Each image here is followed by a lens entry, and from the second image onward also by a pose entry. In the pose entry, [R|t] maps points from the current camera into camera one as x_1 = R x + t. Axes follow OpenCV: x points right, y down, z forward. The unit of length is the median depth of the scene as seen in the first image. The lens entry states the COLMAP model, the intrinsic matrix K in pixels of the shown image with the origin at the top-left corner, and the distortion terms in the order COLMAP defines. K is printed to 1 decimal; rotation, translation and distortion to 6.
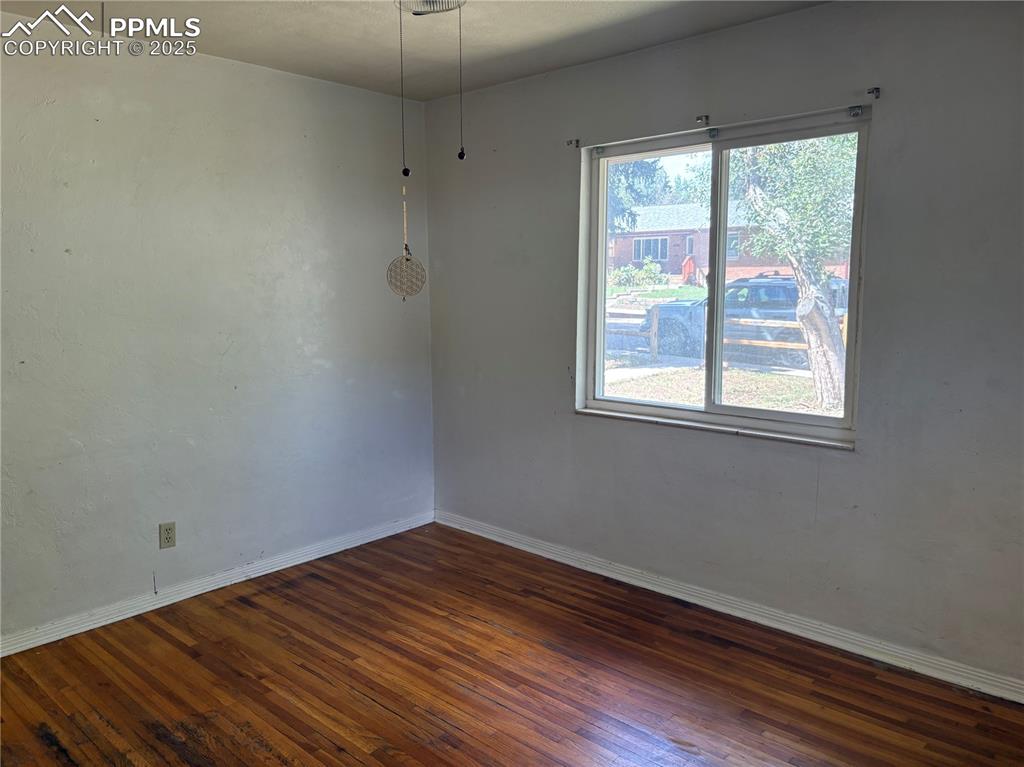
lens RADIAL K [[777.6, 0, 508.7], [0, 777.6, 382.2], [0, 0, 1]] dist [0.045718, -0.044377]
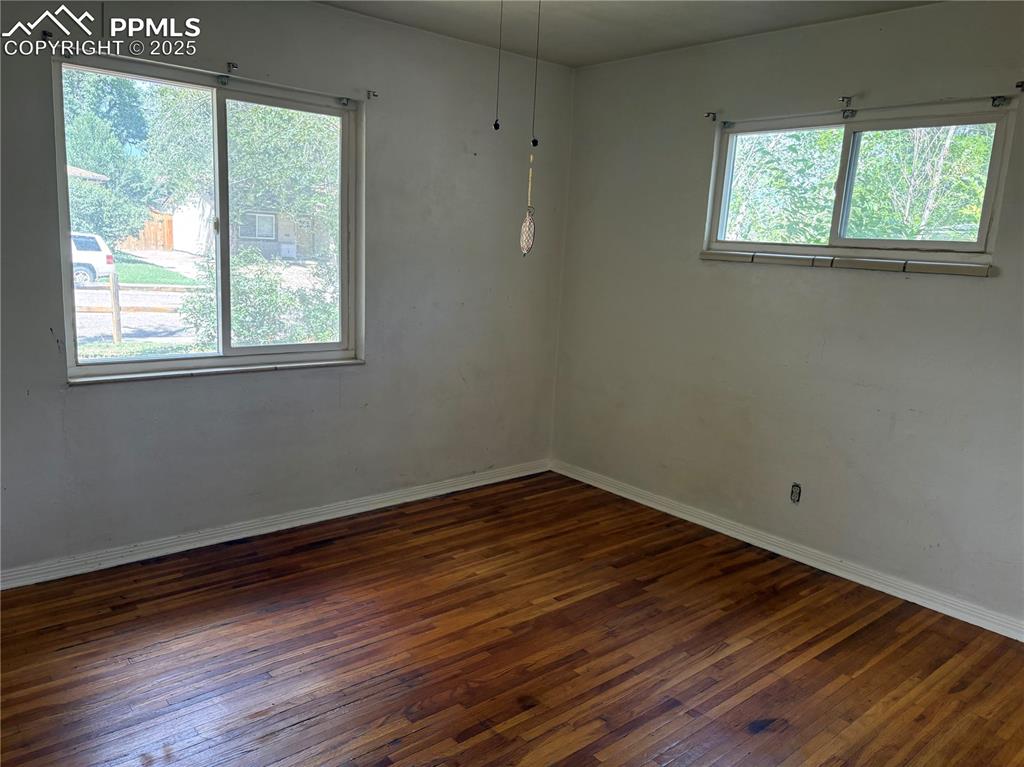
lens RADIAL K [[777.6, 0, 506.8], [0, 777.6, 388.4], [0, 0, 1]] dist [0.045718, -0.044377]
pose [[0.107088, -0.168765, 0.979822, -0.815162], [0.078755, 0.983832, 0.160849, -0.064188], [-0.991125, 0.059941, 0.118648, 0.576236]]
